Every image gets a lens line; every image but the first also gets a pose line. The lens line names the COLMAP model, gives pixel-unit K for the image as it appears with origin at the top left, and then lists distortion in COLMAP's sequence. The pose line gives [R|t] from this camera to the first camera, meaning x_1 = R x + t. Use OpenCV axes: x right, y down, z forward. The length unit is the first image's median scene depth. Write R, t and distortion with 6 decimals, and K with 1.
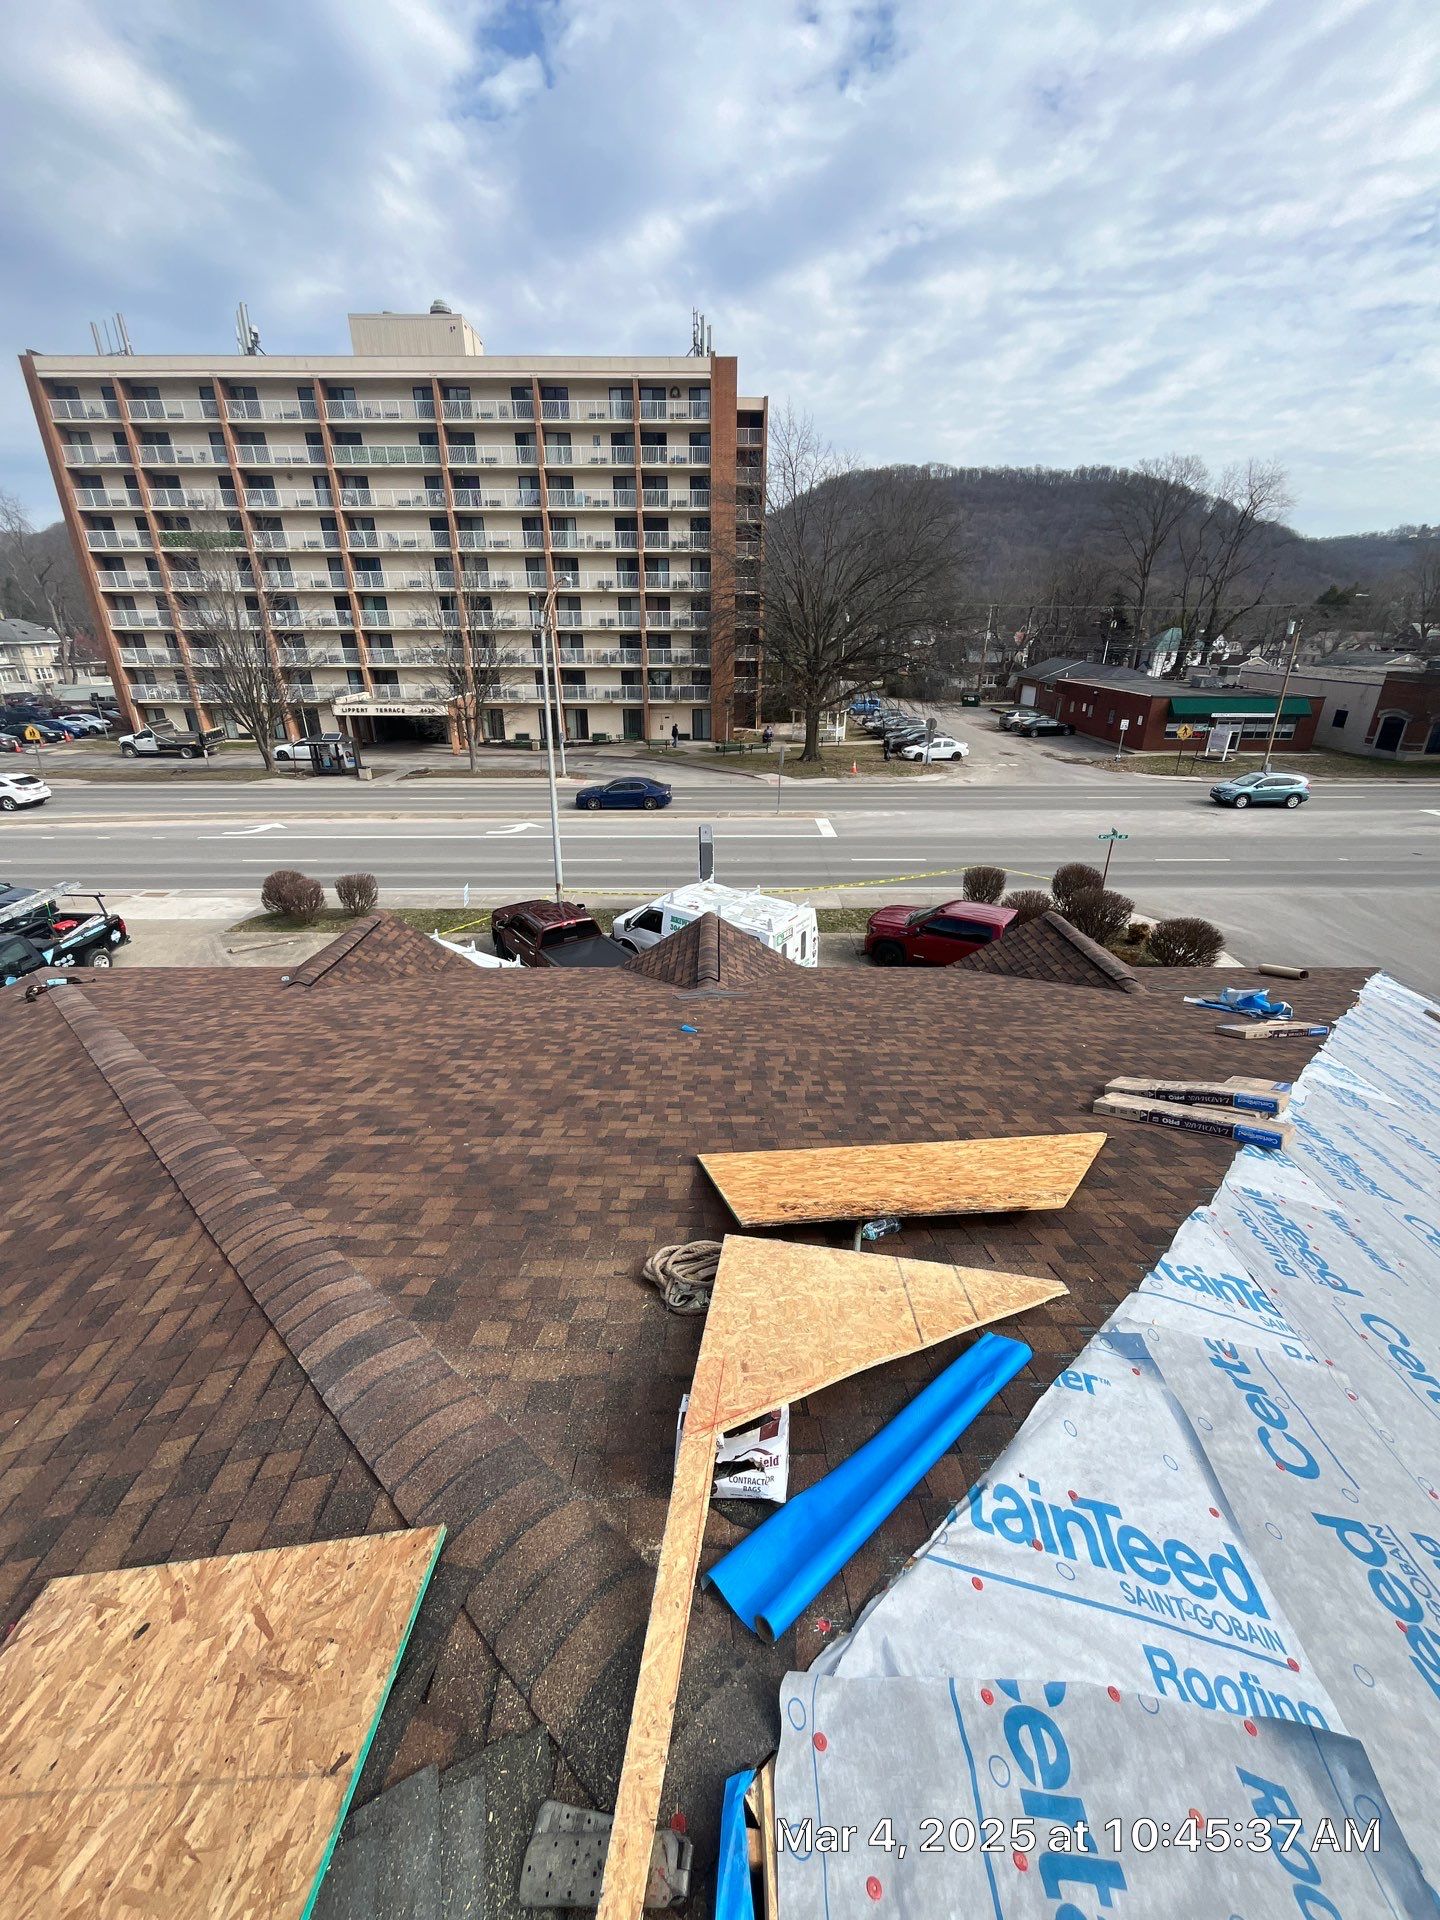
lens RADIAL K [[777.8, 0, 719.0], [0, 777.8, 960.7], [0, 0, 1]] dist [-0.001699, -0.000479]
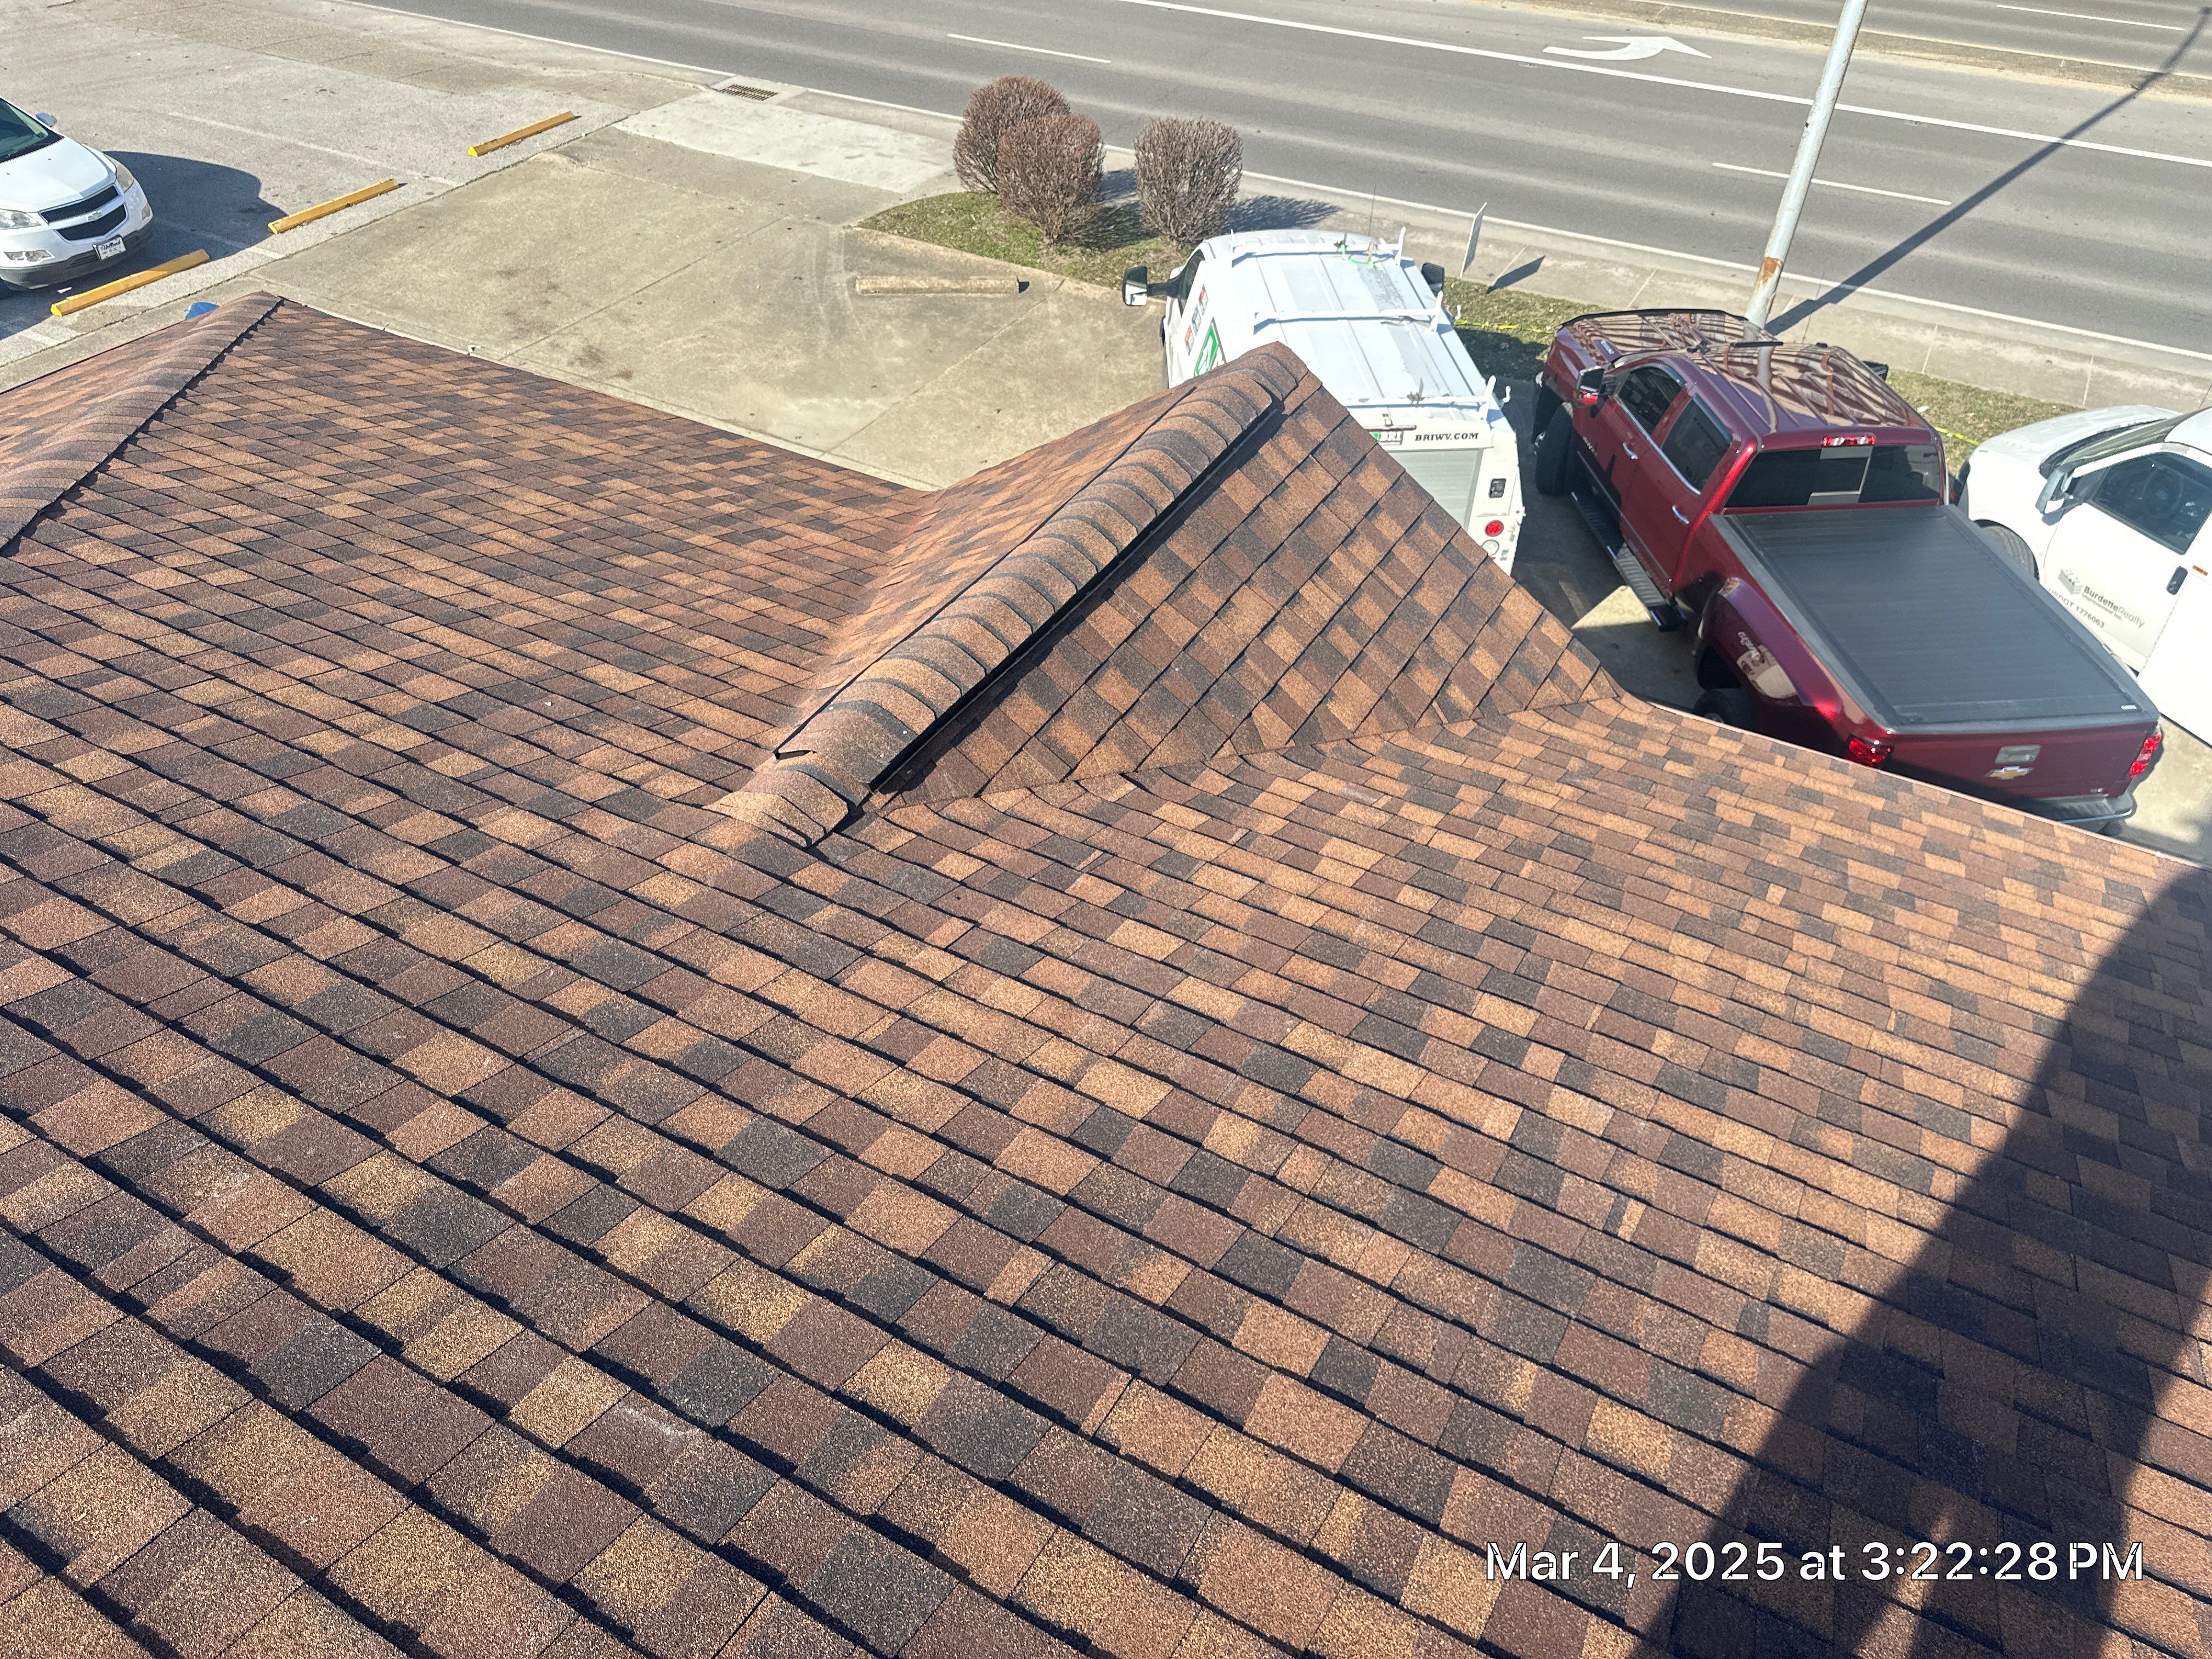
lens RADIAL K [[1659.8, 0, 1108.7], [0, 1659.8, 825.5], [0, 0, 1]] dist [-0.028357, -0.002729]
pose [[0.874827, 0.318803, -0.364749, -0.202376], [-0.208646, 0.927483, 0.310228, -0.059639], [0.437201, -0.195293, 0.877905, 0.413892]]
